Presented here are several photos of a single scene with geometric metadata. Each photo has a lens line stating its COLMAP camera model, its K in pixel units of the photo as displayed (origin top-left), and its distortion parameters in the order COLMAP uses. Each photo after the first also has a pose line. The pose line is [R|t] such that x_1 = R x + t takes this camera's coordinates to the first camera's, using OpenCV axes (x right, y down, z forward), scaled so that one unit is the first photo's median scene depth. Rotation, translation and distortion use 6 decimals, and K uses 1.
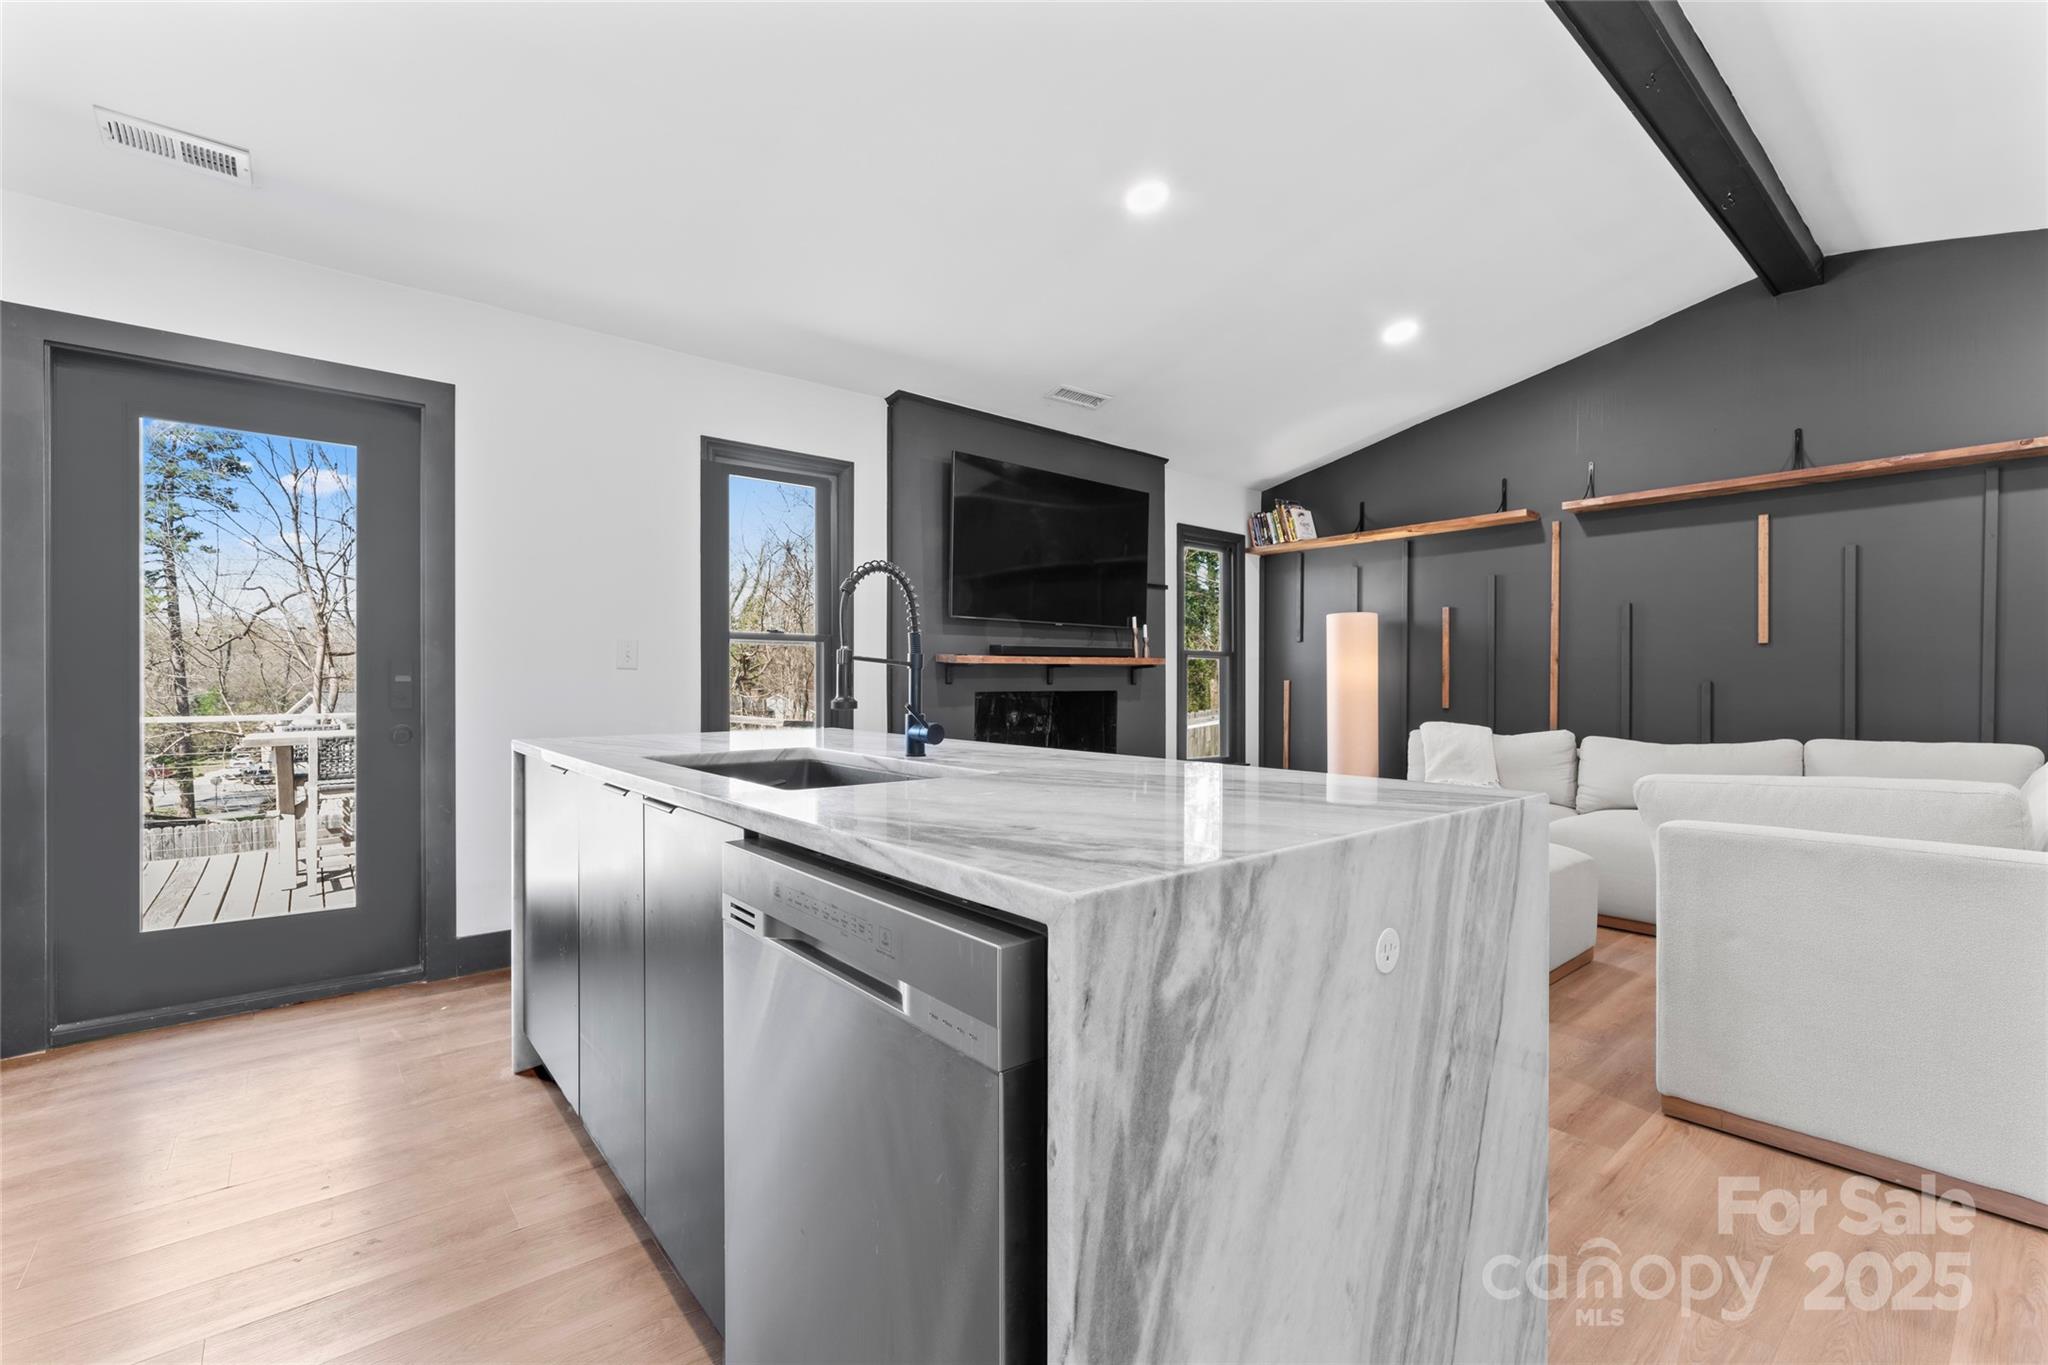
lens RADIAL K [[873.3, 0, 1023.8], [0, 873.3, 686.4], [0, 0, 1]] dist [-0.000645, 0.000206]
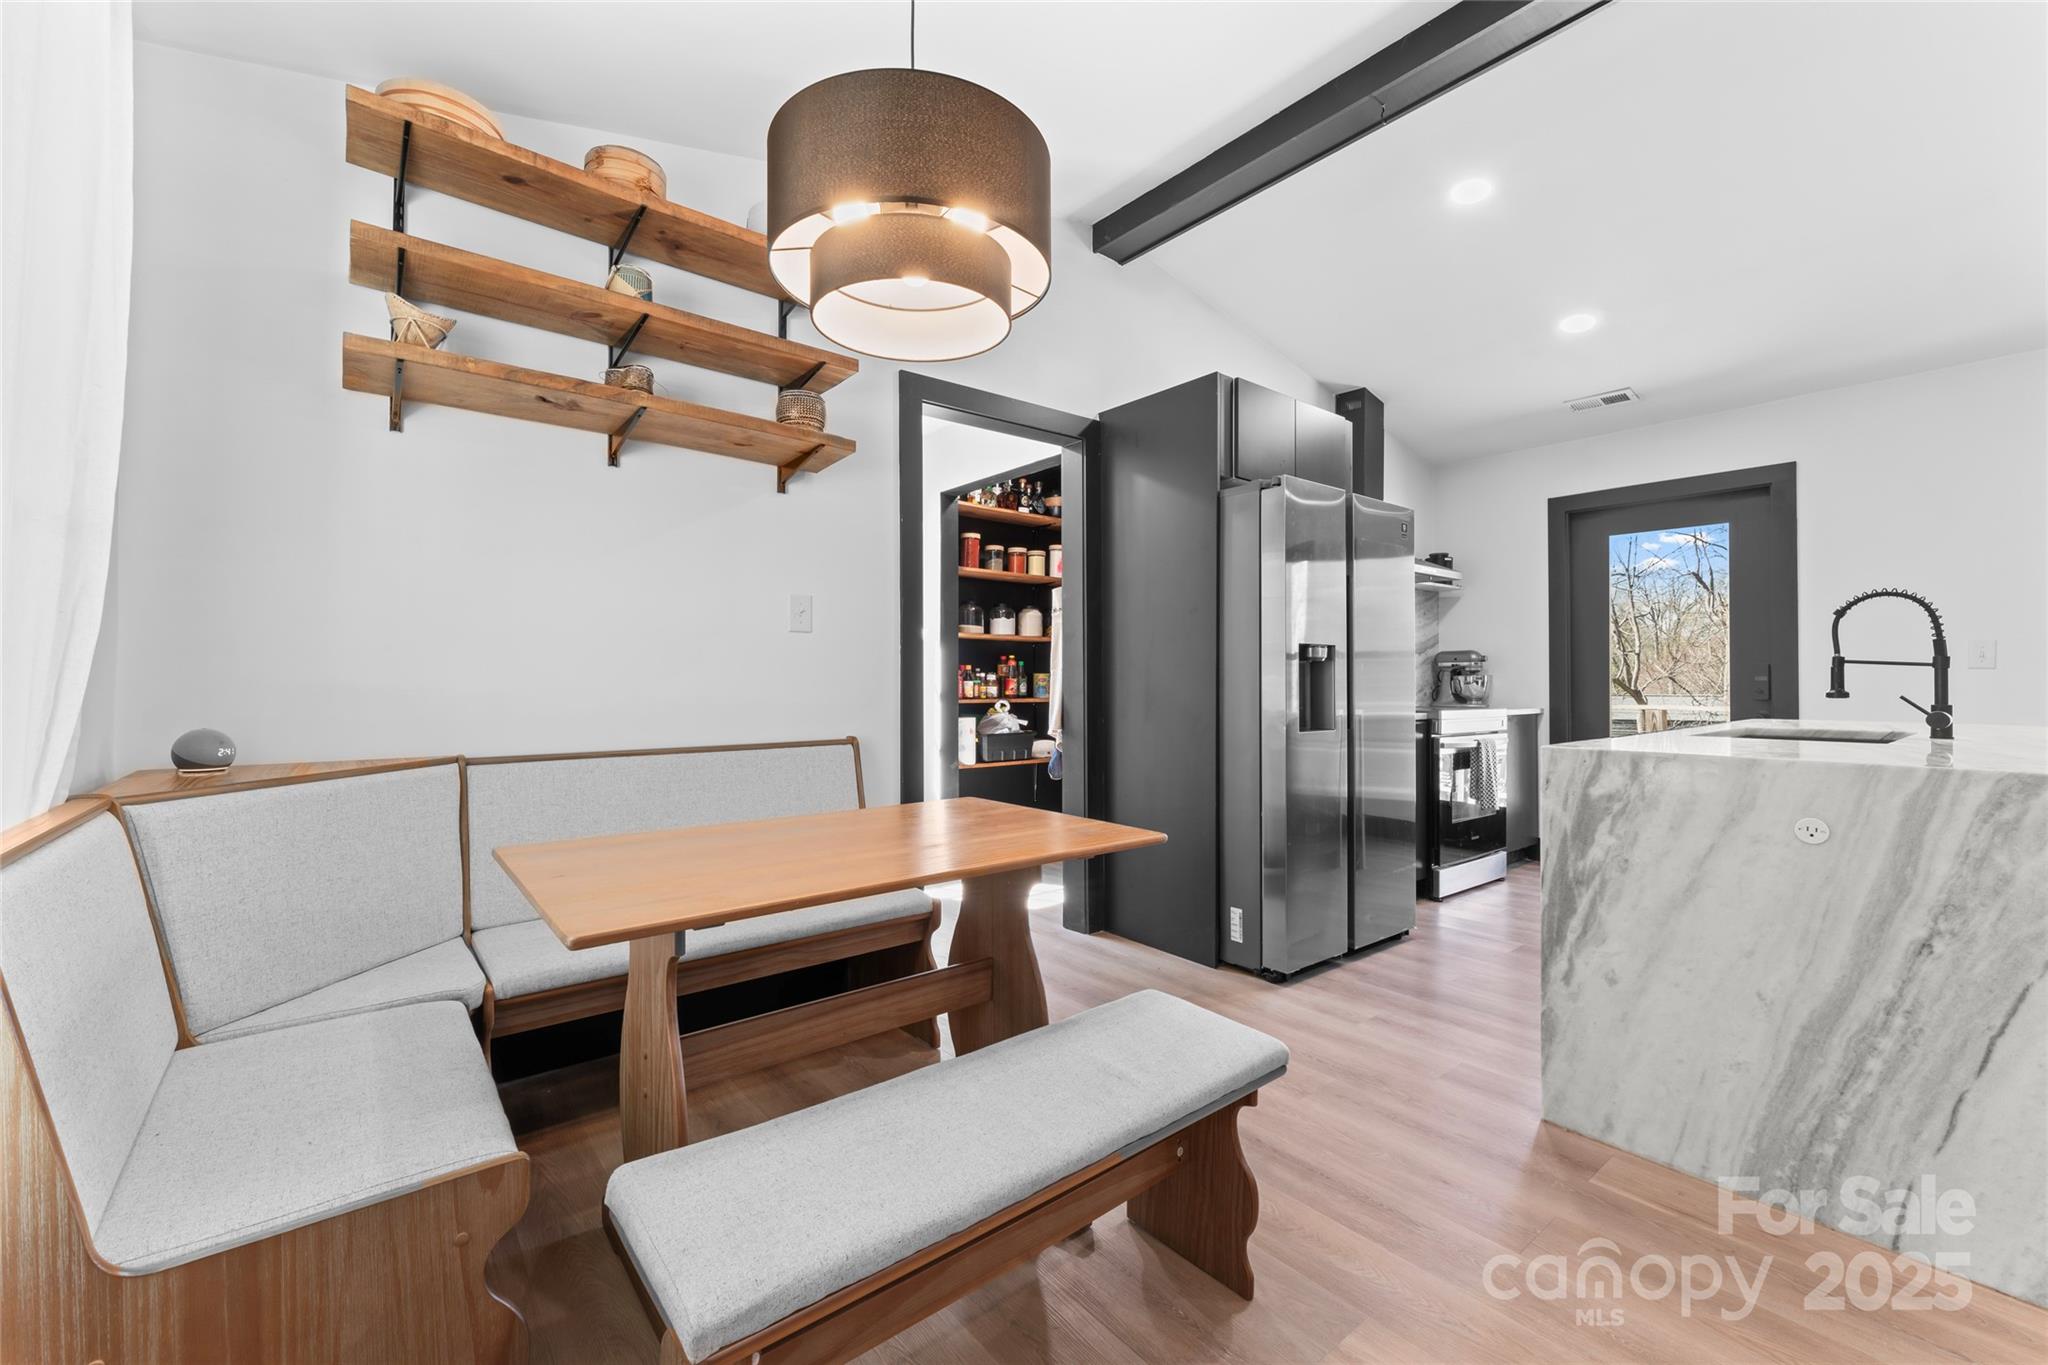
lens RADIAL K [[837.4, 0, 1022.5], [0, 837.4, 676.6], [0, 0, 1]] dist [-0.009661, -0.000041]
pose [[-0.025281, -0.008706, -0.999642, 0.448845], [-0.004462, 0.999953, -0.008596, 0.003508], [0.999670, 0.004243, -0.025319, -0.113204]]
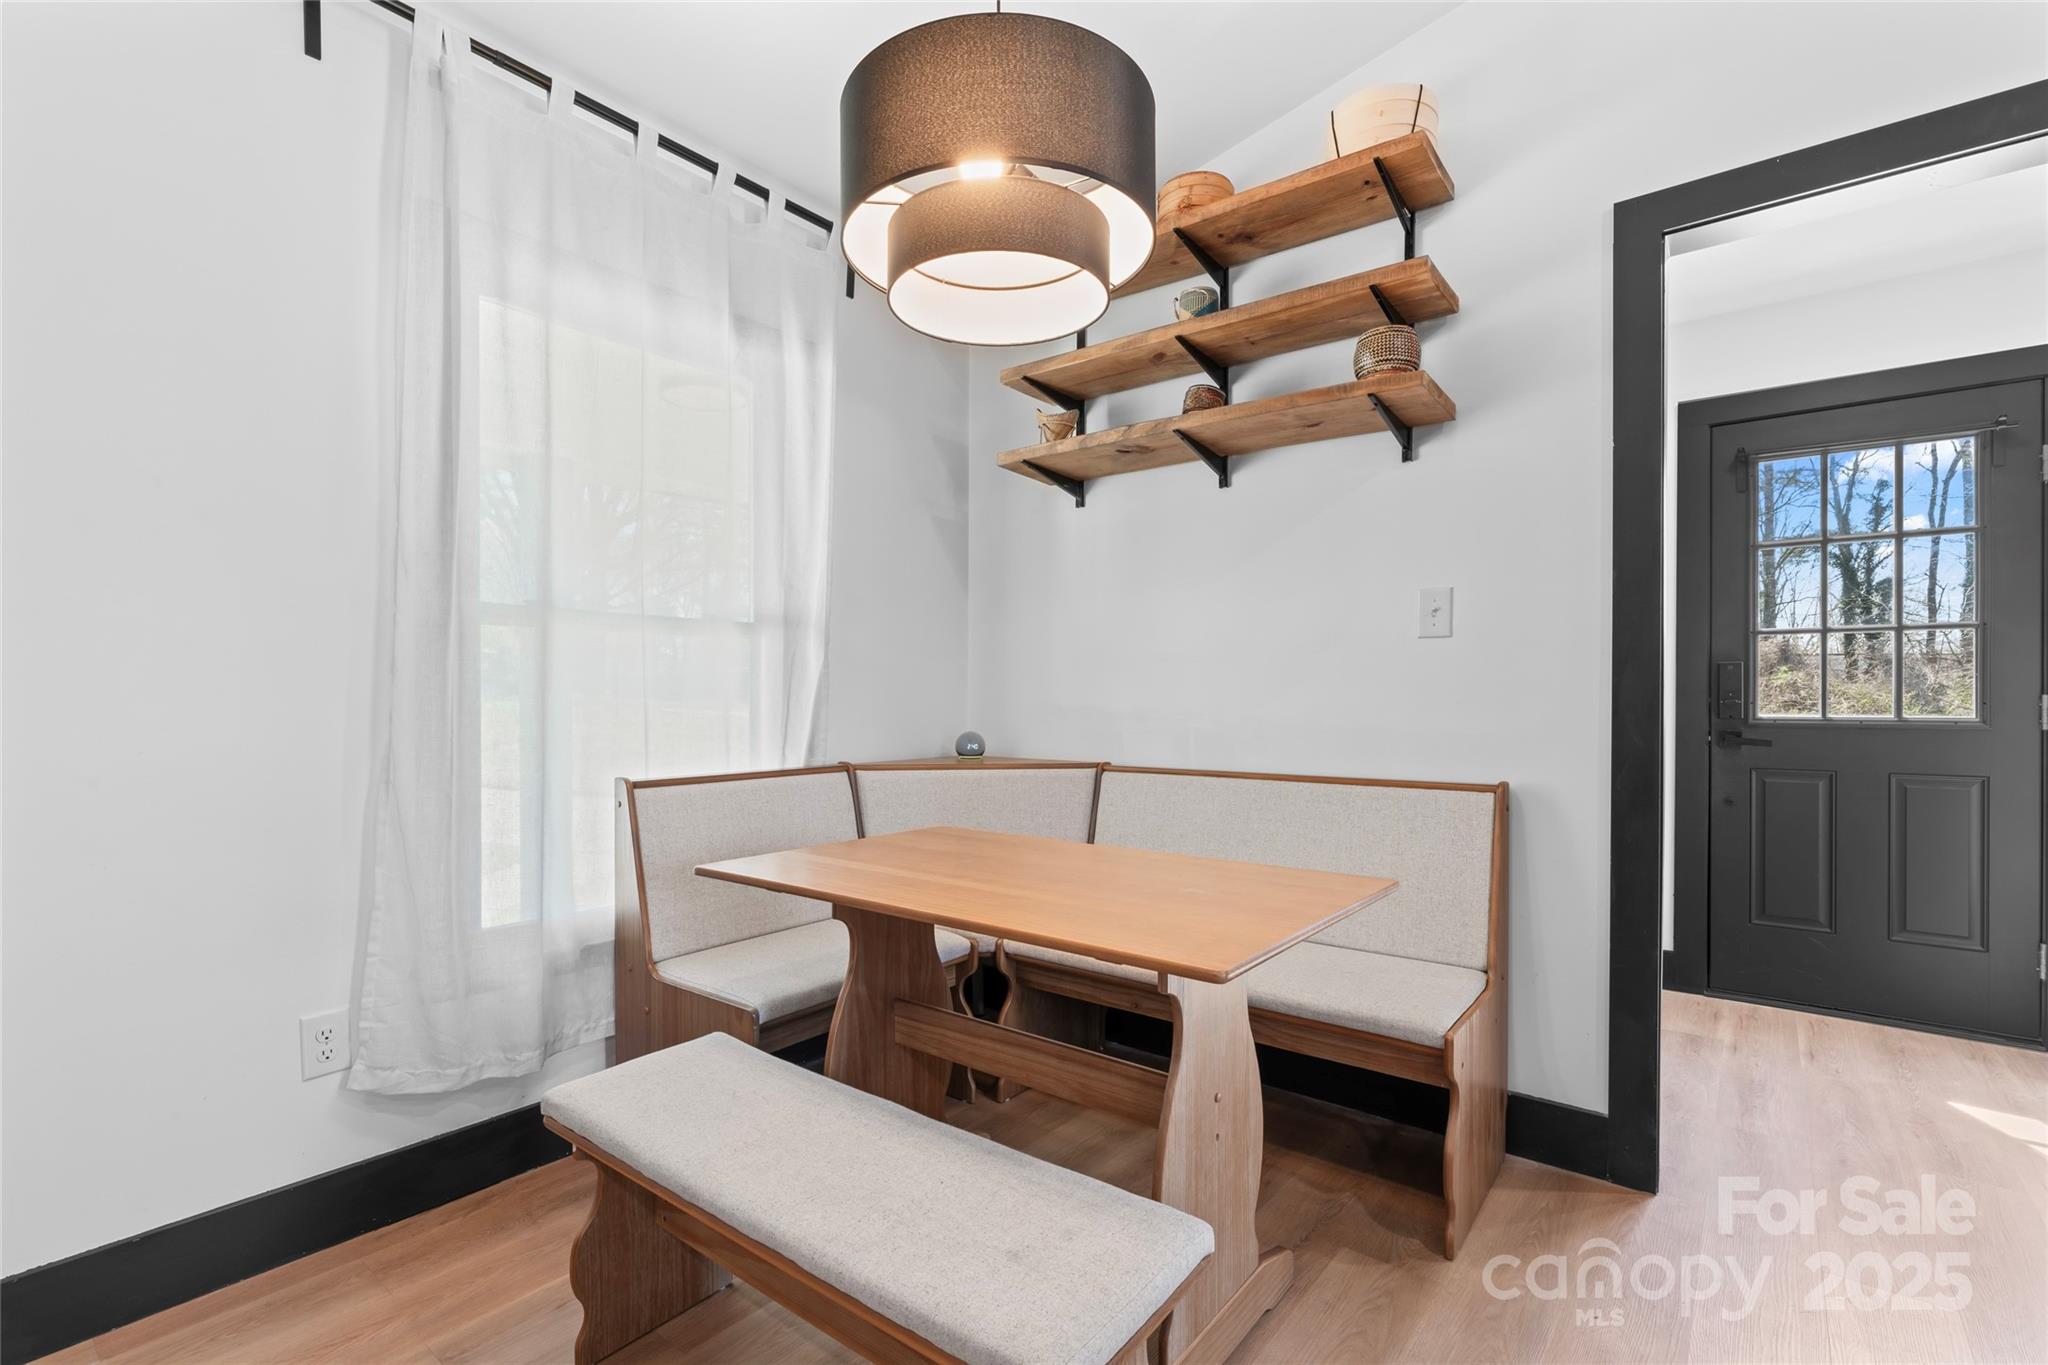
lens RADIAL K [[930.4, 0, 1012.5], [0, 930.4, 697.0], [0, 0, 1]] dist [-0.004436, -0.000246]
pose [[-0.981041, -0.006472, -0.193694, 0.180750], [-0.007066, 0.999972, 0.002373, 0.000002], [0.193673, 0.003697, -0.981059, 0.158351]]
